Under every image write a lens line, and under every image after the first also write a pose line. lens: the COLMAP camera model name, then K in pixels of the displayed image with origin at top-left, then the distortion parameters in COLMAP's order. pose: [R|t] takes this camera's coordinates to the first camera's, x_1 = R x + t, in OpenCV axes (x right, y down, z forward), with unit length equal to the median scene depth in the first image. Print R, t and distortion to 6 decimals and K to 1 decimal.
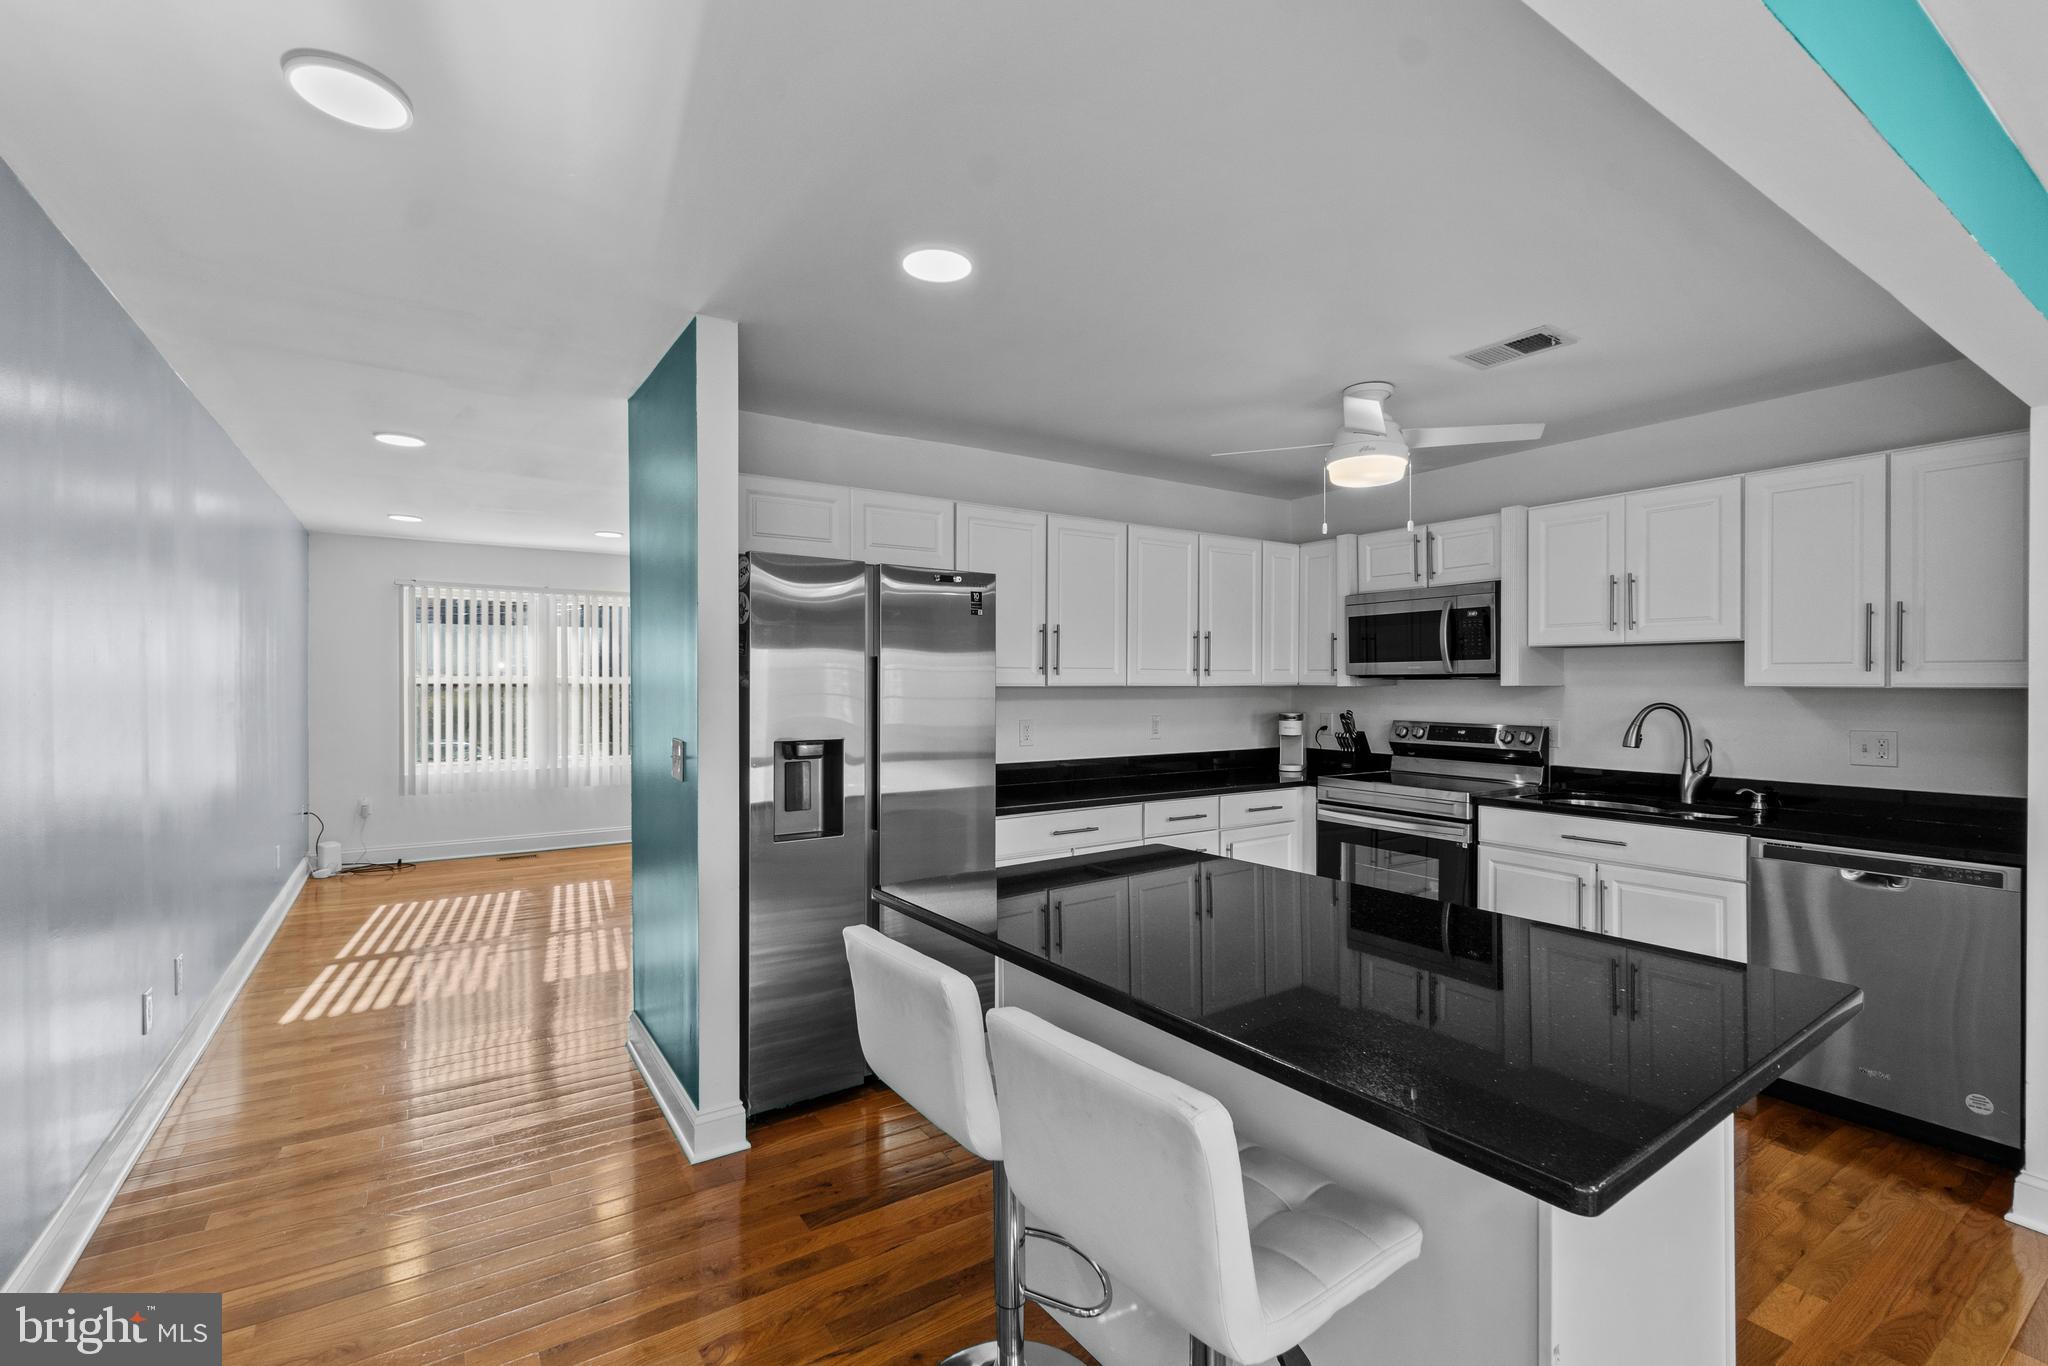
lens RADIAL K [[893.7, 0, 1023.5], [0, 893.7, 687.4], [0, 0, 1]] dist [-0.000589, 0.000051]
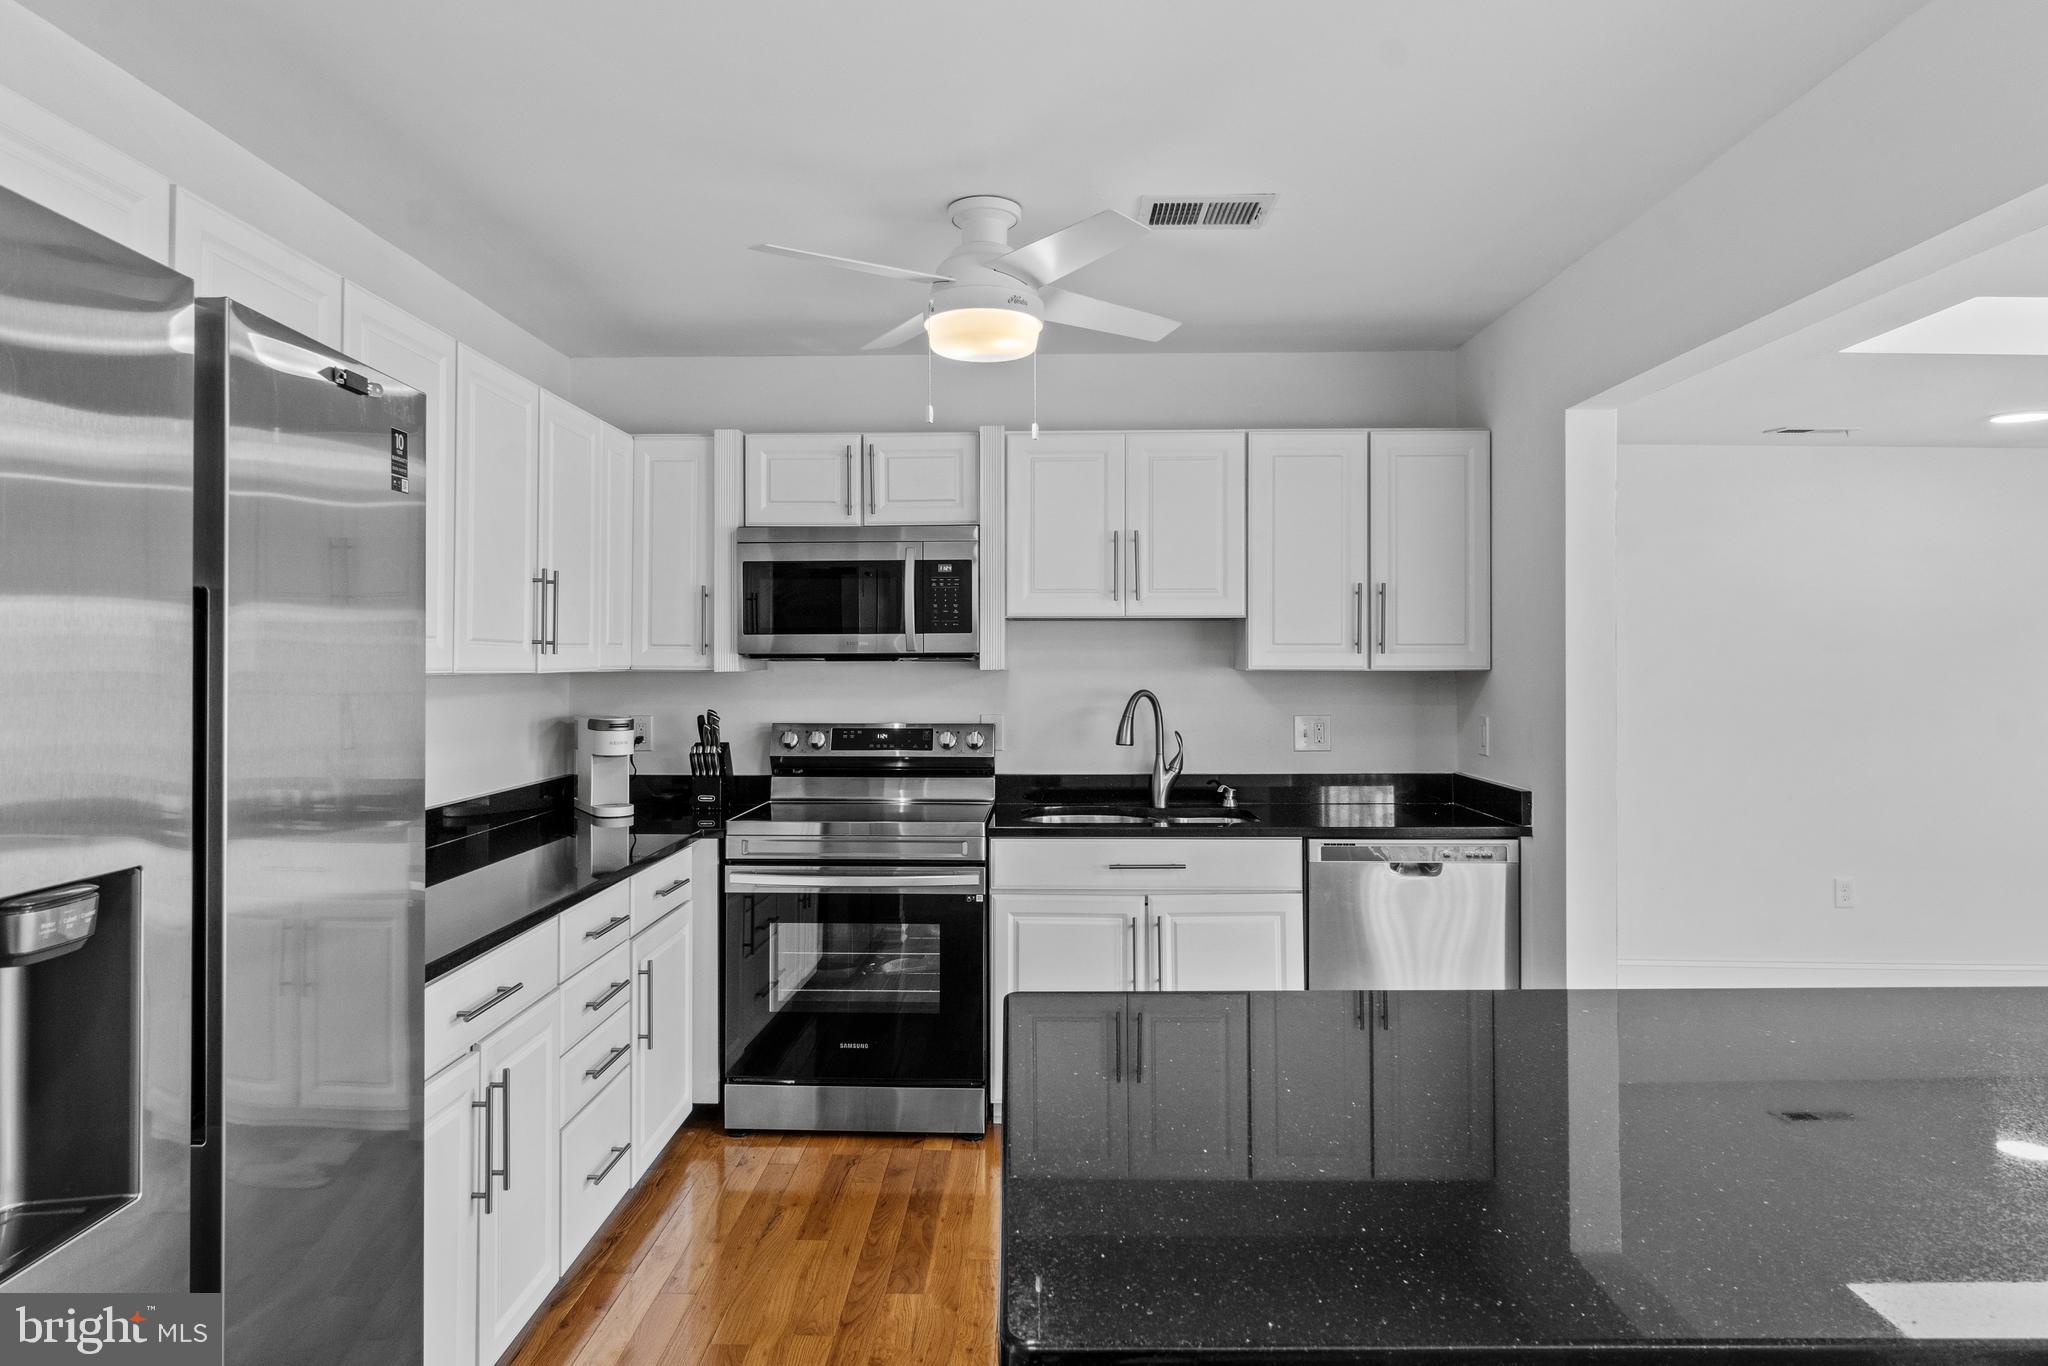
lens RADIAL K [[1236.1, 0, 1001.8], [0, 1236.1, 654.0], [0, 0, 1]] dist [0.000620, 0.000141]
pose [[0.576566, 0.007223, 0.817019, -0.285817], [0.004552, 0.999917, -0.012052, -0.002688], [-0.817038, 0.010667, 0.576485, 0.420017]]
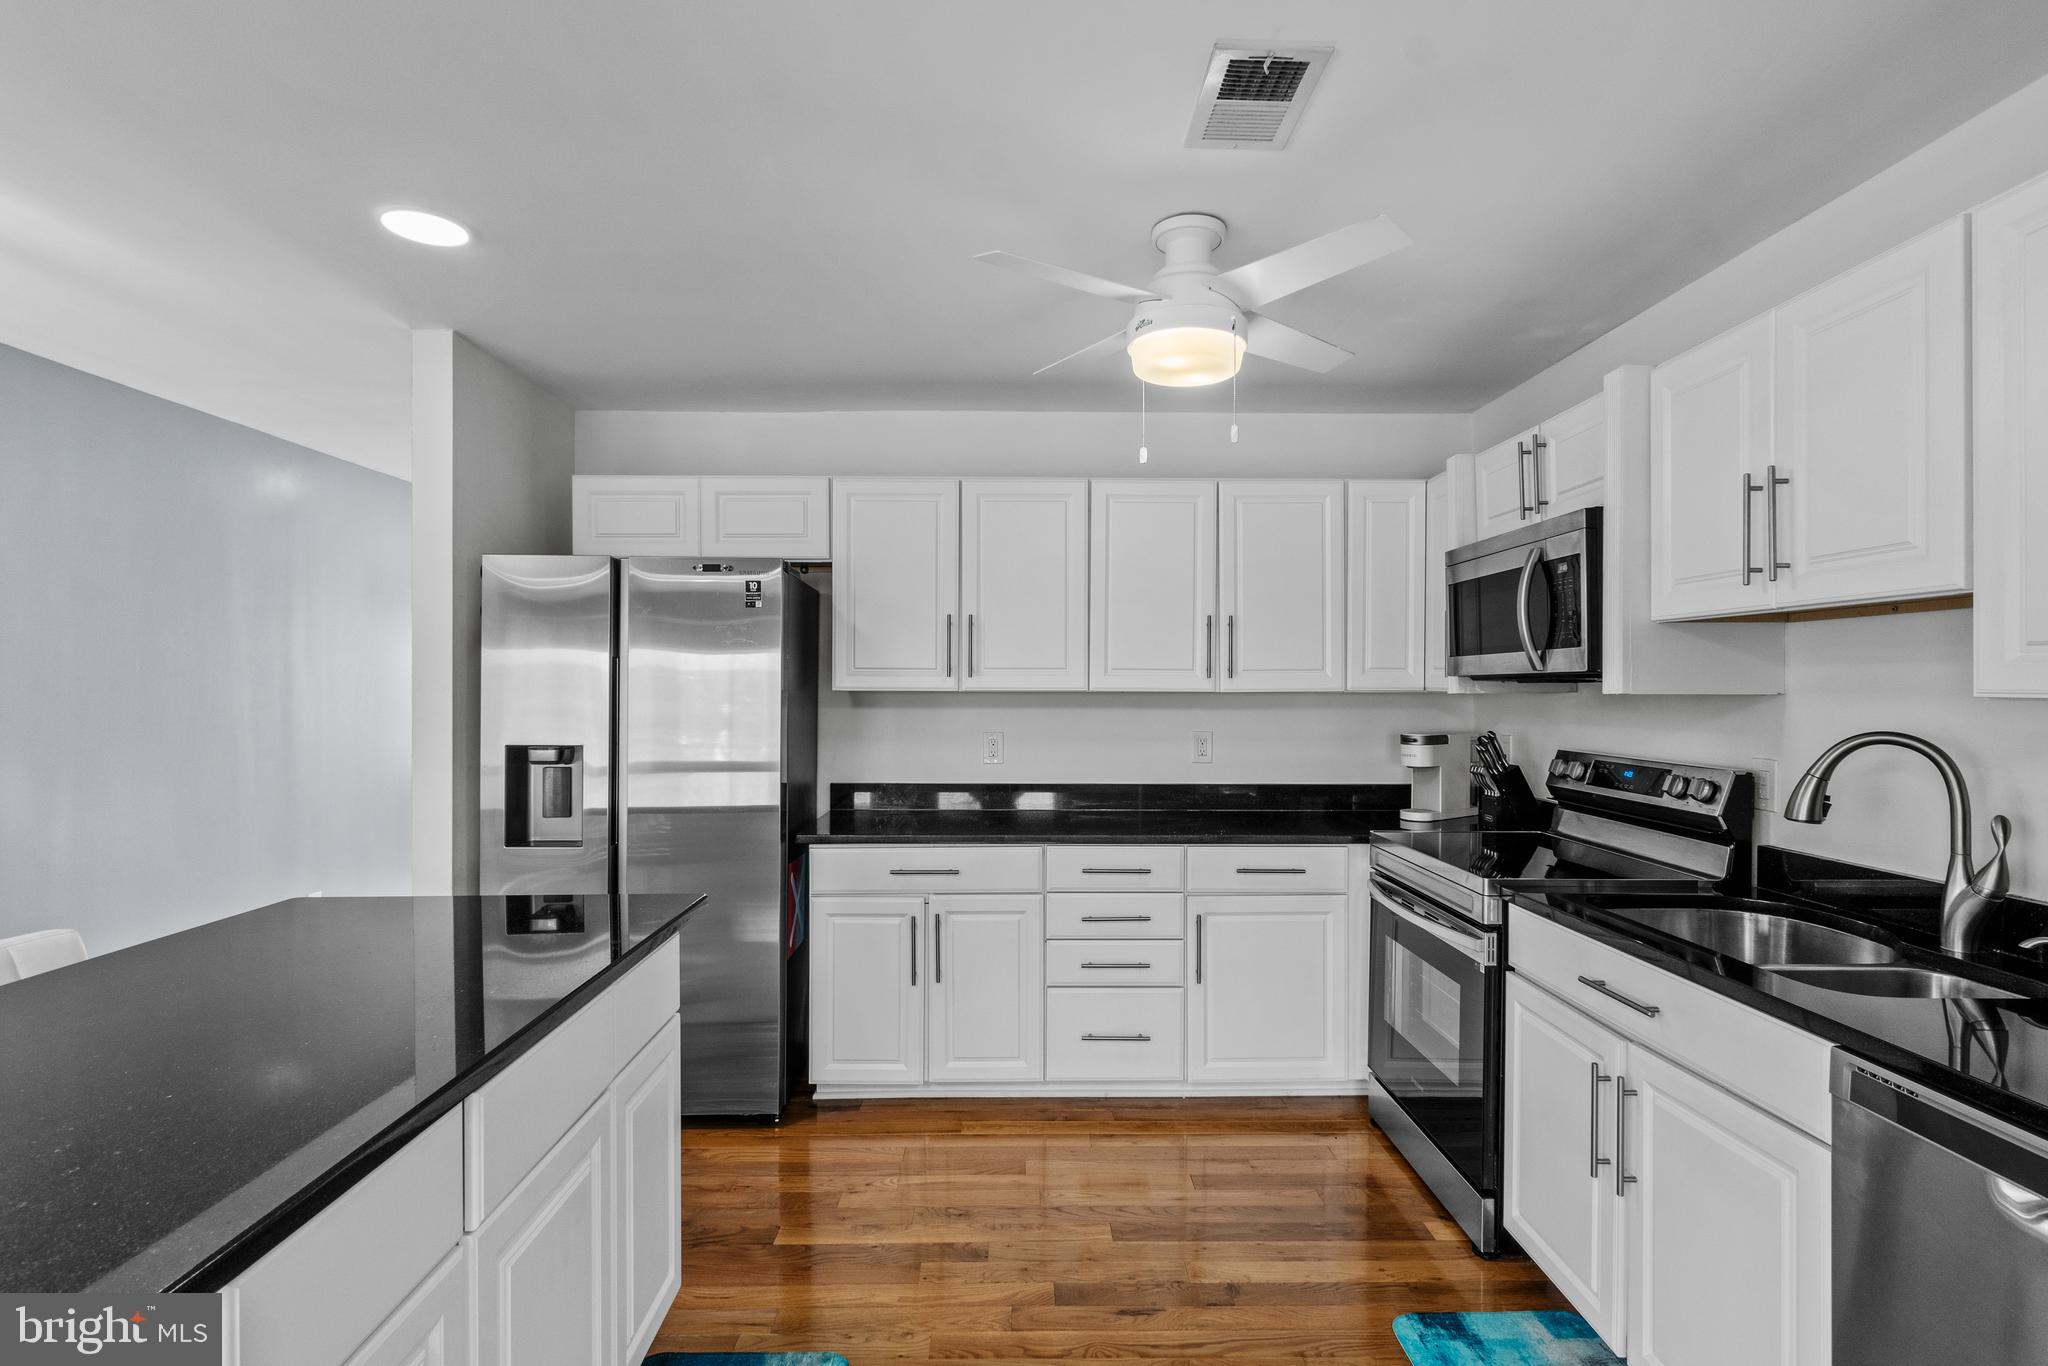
lens RADIAL K [[964.3, 0, 1020.9], [0, 964.3, 690.7], [0, 0, 1]] dist [-0.003301, 0.000246]
pose [[0.840158, 0.004255, -0.542324, 0.573612], [-0.005002, 0.999987, 0.000097, -0.002043], [0.542318, 0.002631, 0.840169, 0.307723]]
